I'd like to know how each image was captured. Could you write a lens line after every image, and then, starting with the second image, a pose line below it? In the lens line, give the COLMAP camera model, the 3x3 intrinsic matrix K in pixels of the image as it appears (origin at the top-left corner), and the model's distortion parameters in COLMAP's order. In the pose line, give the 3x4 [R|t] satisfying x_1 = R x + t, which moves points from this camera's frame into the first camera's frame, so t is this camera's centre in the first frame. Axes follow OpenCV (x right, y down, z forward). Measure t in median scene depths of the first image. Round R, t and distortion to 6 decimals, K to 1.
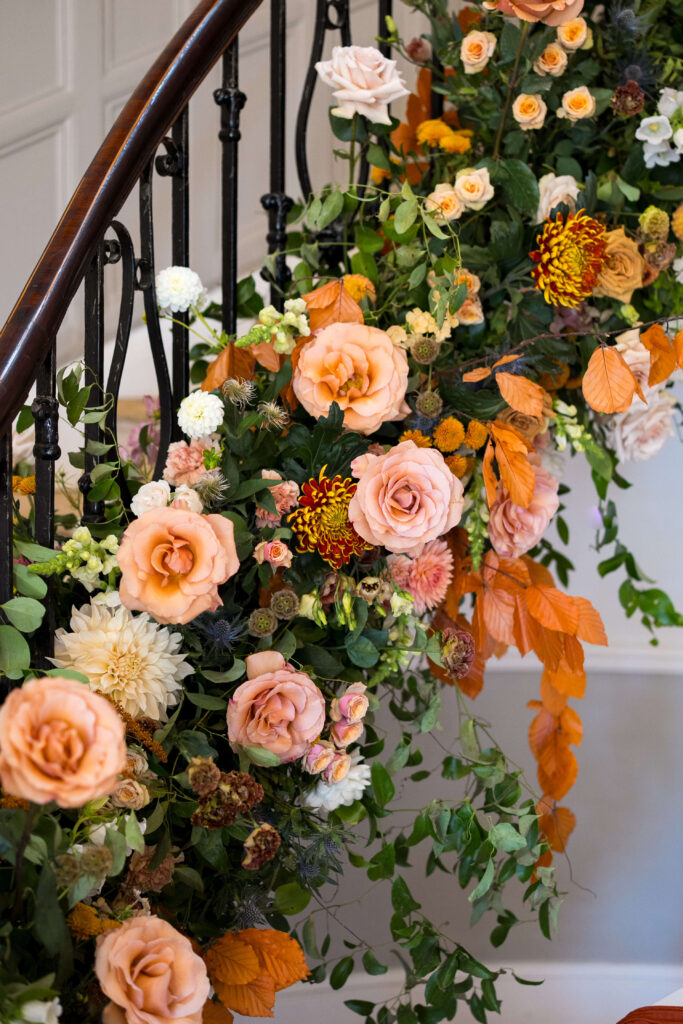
lens RADIAL K [[1616.8, 0, 337.8], [0, 1616.8, 529.9], [0, 0, 1]] dist [-0.015853, 0.005012]
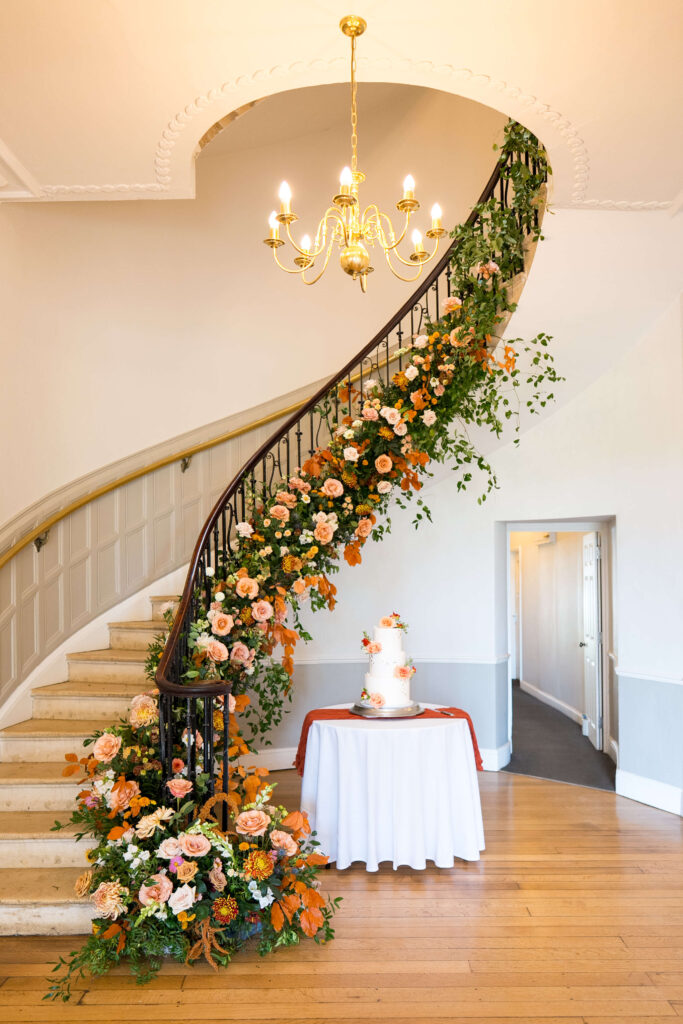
lens RADIAL K [[1616.8, 0, 337.8], [0, 1616.8, 529.9], [0, 0, 1]] dist [-0.015853, 0.005012]
pose [[0.961400, -0.030359, 0.273474, -1.088477], [0.066784, 0.989921, -0.124886, 0.371201], [-0.266926, 0.138329, 0.953738, -3.887870]]
